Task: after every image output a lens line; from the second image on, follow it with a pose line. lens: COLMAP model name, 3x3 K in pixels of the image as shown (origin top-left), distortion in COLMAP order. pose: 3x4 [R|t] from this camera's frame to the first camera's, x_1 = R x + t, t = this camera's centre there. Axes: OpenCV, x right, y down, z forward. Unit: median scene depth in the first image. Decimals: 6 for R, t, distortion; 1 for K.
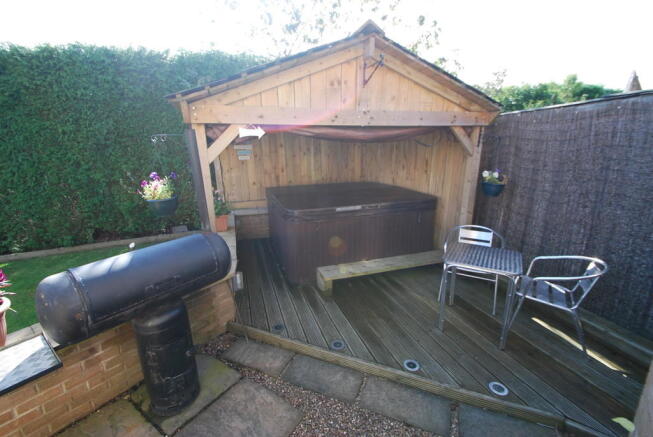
lens RADIAL K [[286.5, 0, 325.8], [0, 286.5, 222.6], [0, 0, 1]] dist [-0.003411, -0.000247]
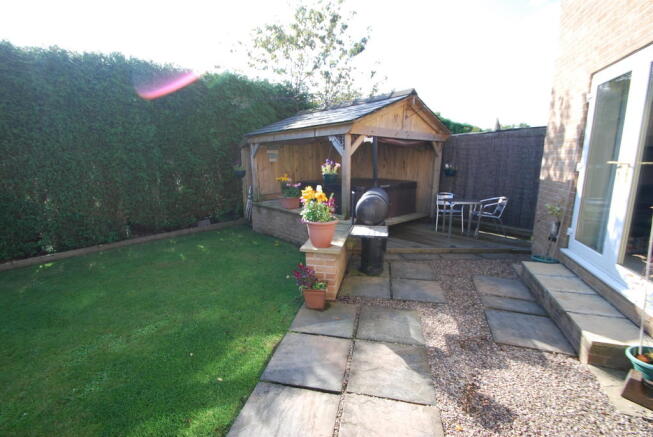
lens RADIAL K [[286.5, 0, 327.2], [0, 286.5, 213.9], [0, 0, 1]] dist [-0.003411, -0.000247]
pose [[0.913991, -0.064183, 0.400626, -1.044649], [0.096190, 0.993536, -0.060278, 0.207876], [-0.394168, 0.093630, 0.914257, -0.459429]]
